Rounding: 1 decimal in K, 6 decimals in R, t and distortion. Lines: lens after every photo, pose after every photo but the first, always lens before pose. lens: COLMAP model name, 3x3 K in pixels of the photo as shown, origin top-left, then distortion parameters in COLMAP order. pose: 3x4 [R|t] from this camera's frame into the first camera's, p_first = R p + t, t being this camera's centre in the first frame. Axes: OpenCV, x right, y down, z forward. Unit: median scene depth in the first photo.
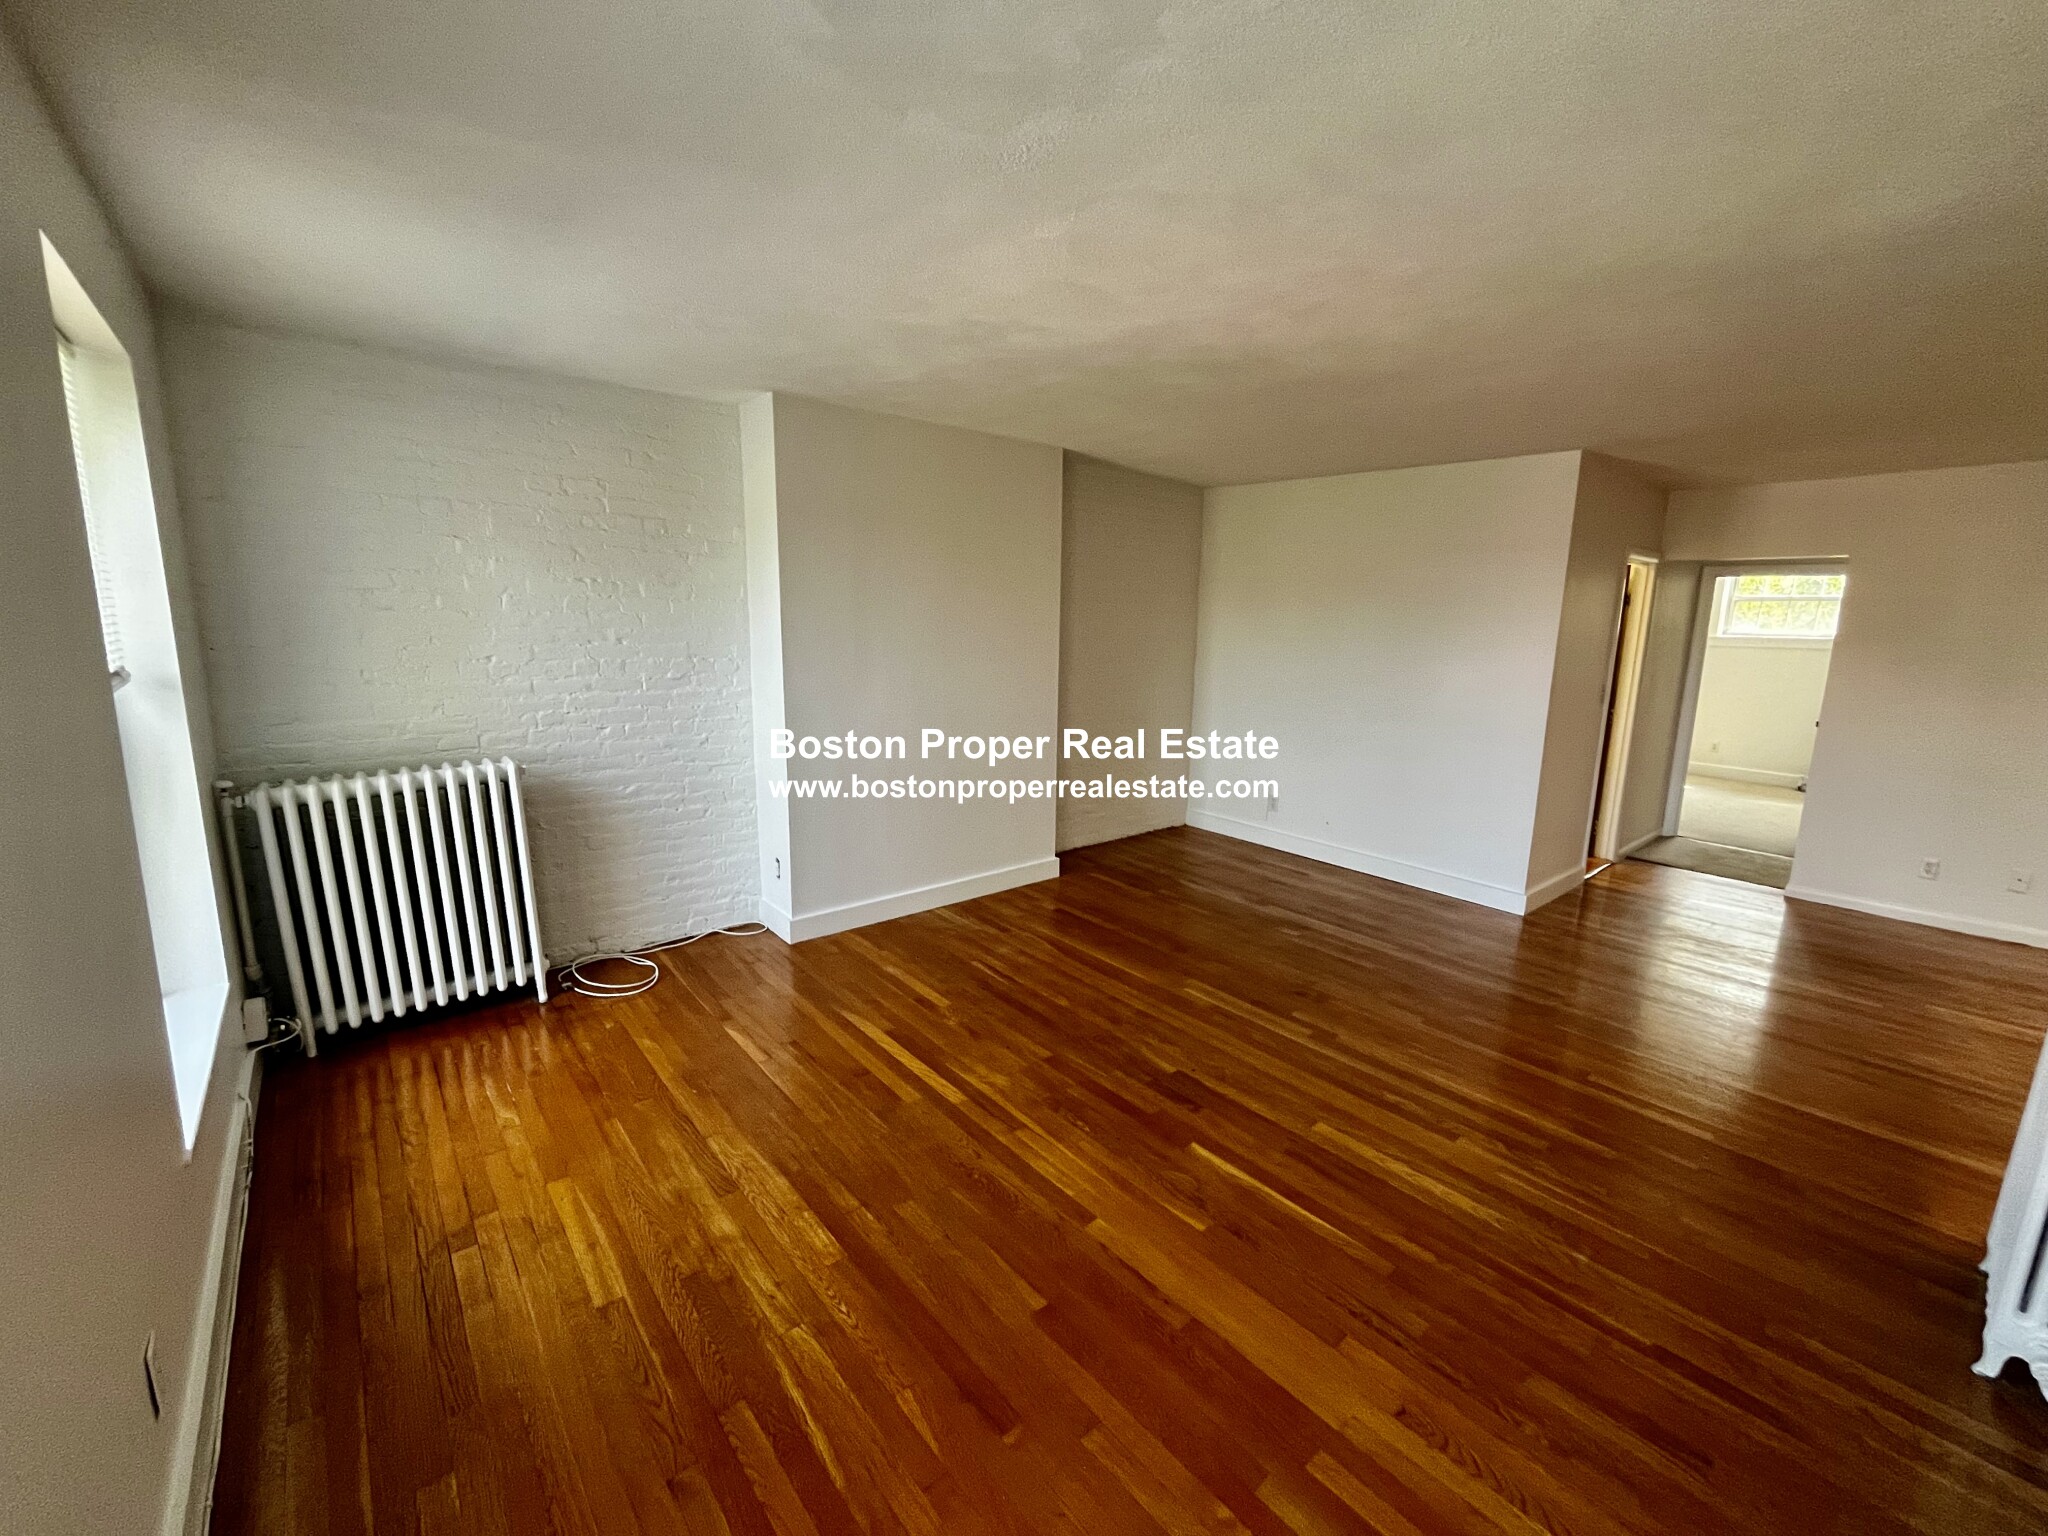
lens RADIAL K [[827.5, 0, 1021.7], [0, 827.5, 782.0], [0, 0, 1]] dist [-0.001199, -0.000195]
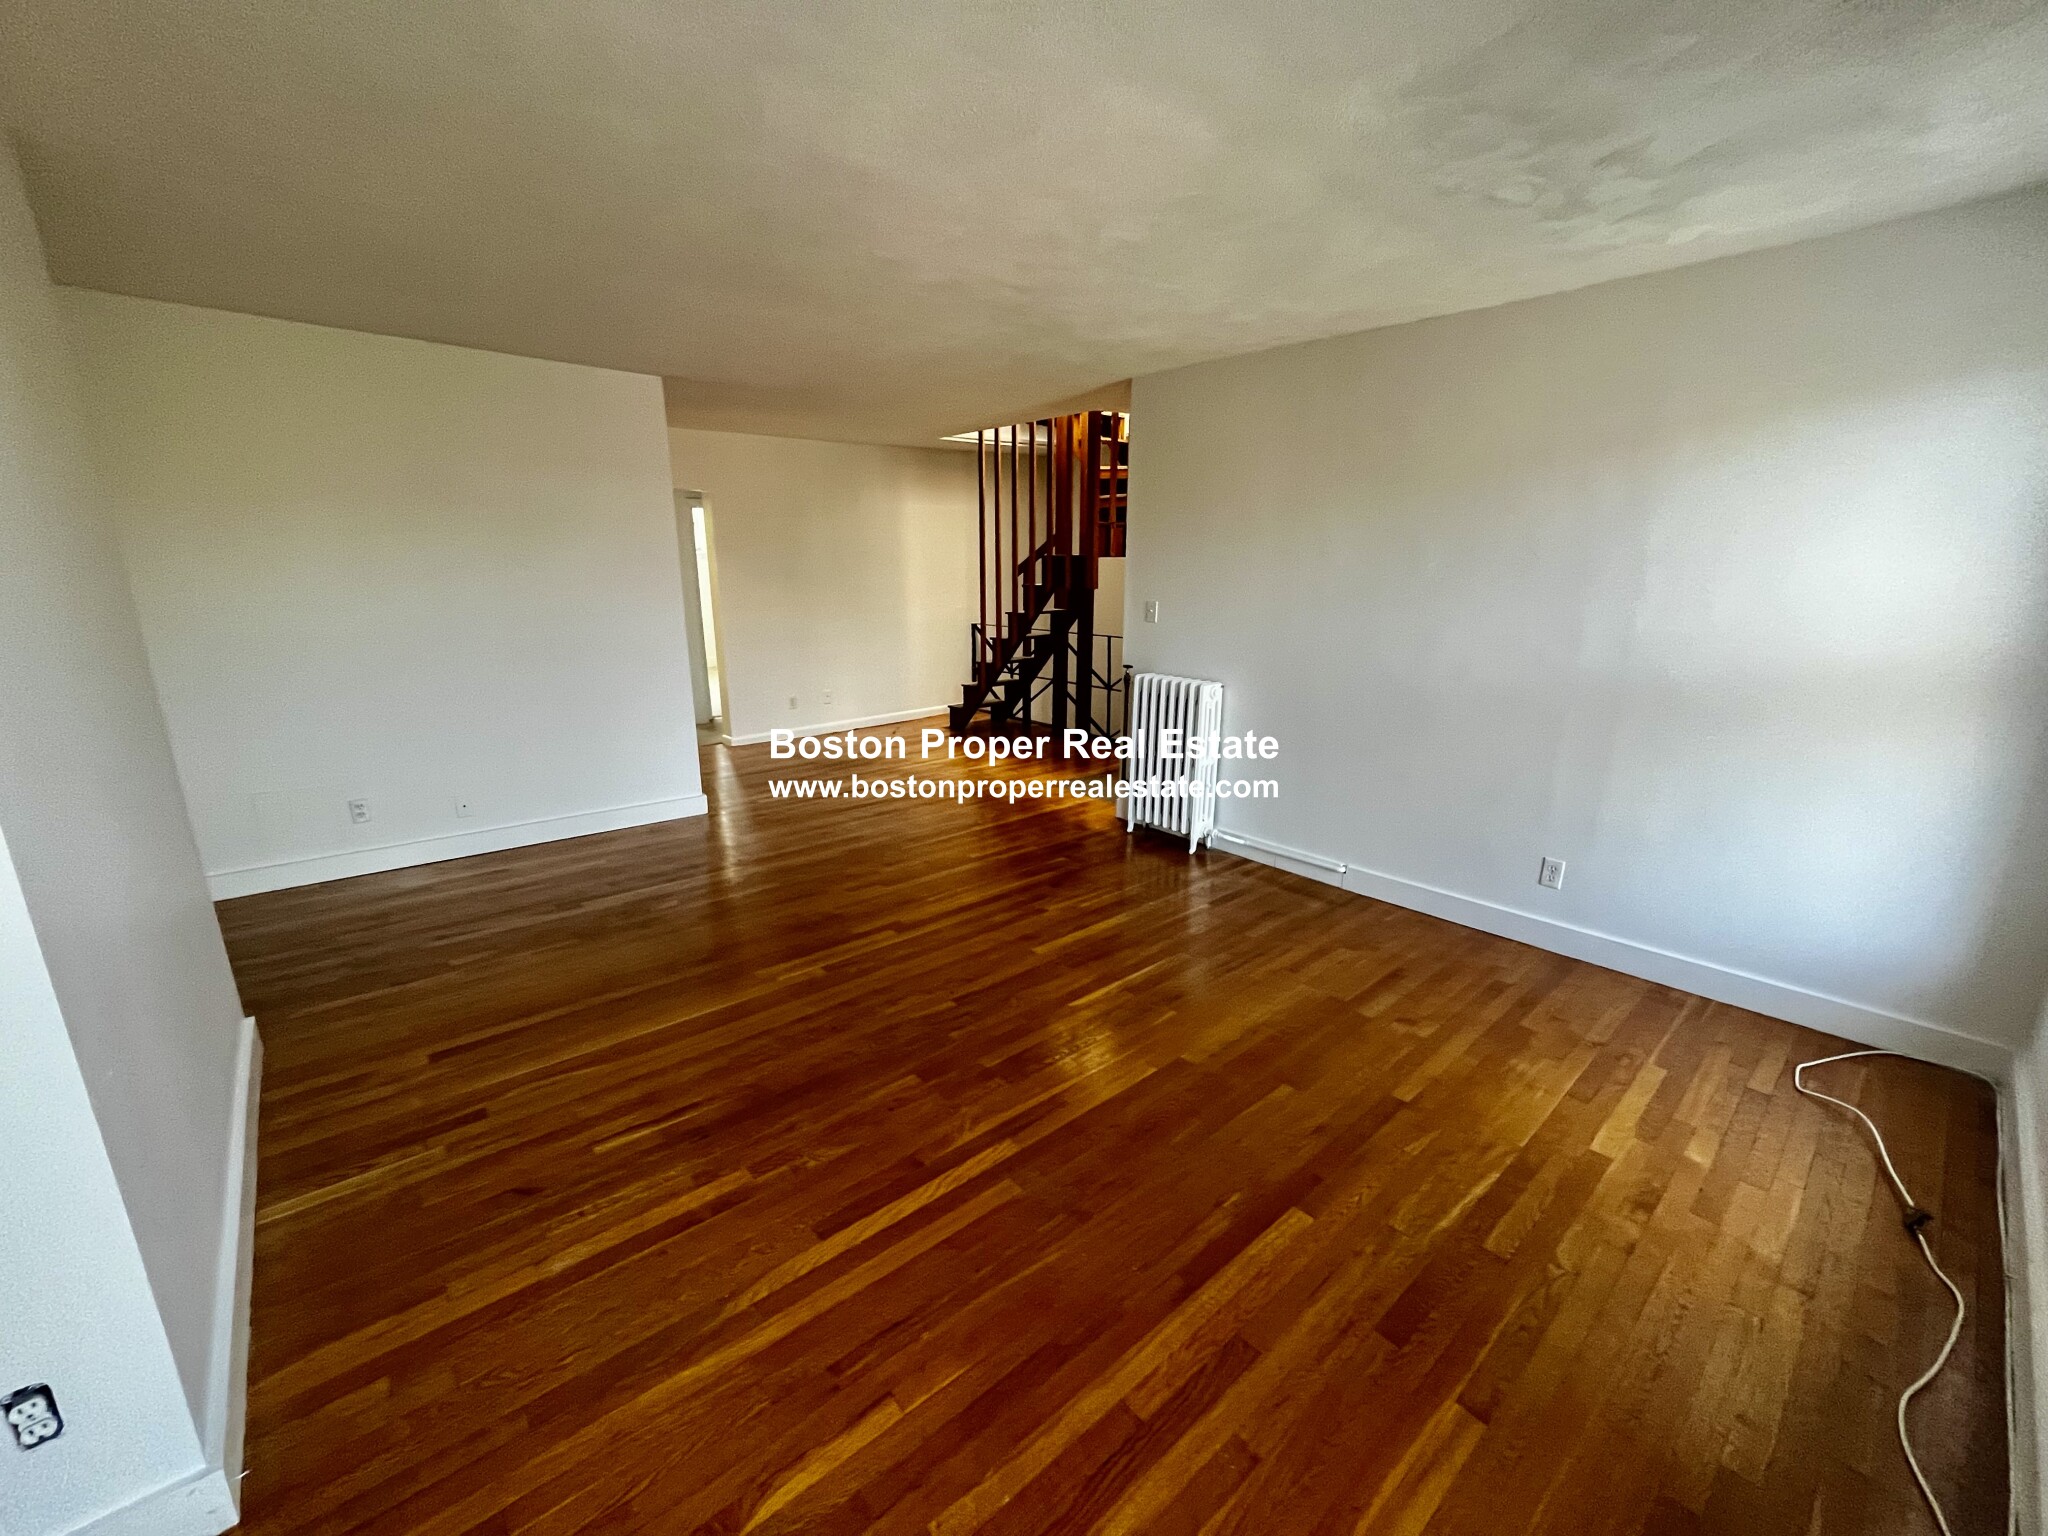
lens RADIAL K [[827.5, 0, 1022.1], [0, 827.5, 767.7], [0, 0, 1]] dist [-0.001199, -0.000195]
pose [[-0.009679, -0.266217, 0.963865, -0.642986], [0.189720, 0.945913, 0.263164, -0.153776], [-0.981790, 0.185412, 0.041351, 0.745336]]
